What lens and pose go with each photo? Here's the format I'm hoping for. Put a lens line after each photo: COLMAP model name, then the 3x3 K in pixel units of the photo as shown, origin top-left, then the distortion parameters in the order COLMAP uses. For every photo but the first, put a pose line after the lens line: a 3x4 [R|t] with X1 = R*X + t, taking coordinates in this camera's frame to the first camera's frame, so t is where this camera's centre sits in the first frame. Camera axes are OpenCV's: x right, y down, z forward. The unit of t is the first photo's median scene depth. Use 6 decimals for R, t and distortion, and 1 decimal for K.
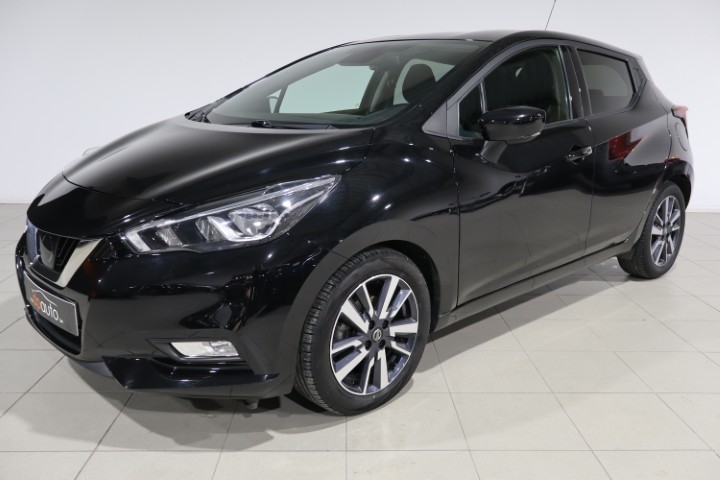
lens RADIAL K [[596.2, 0, 360.0], [0, 596.2, 240.0], [0, 0, 1]] dist [-0.001225, -0.003469]
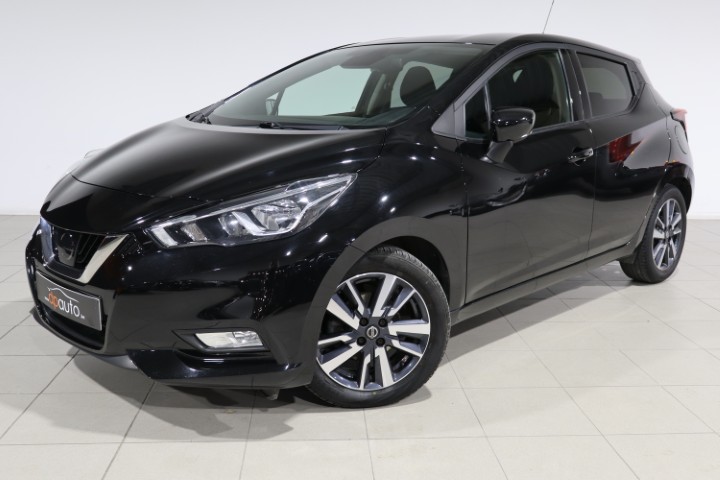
lens RADIAL K [[664.4, 0, 360.0], [0, 664.4, 240.0], [0, 0, 1]] dist [0.006996, 0.005462]
pose [[0.999181, -0.006920, 0.039869, -0.055561], [0.008157, 0.999488, -0.030936, 0.032759], [-0.039634, 0.031236, 0.998726, -0.113166]]
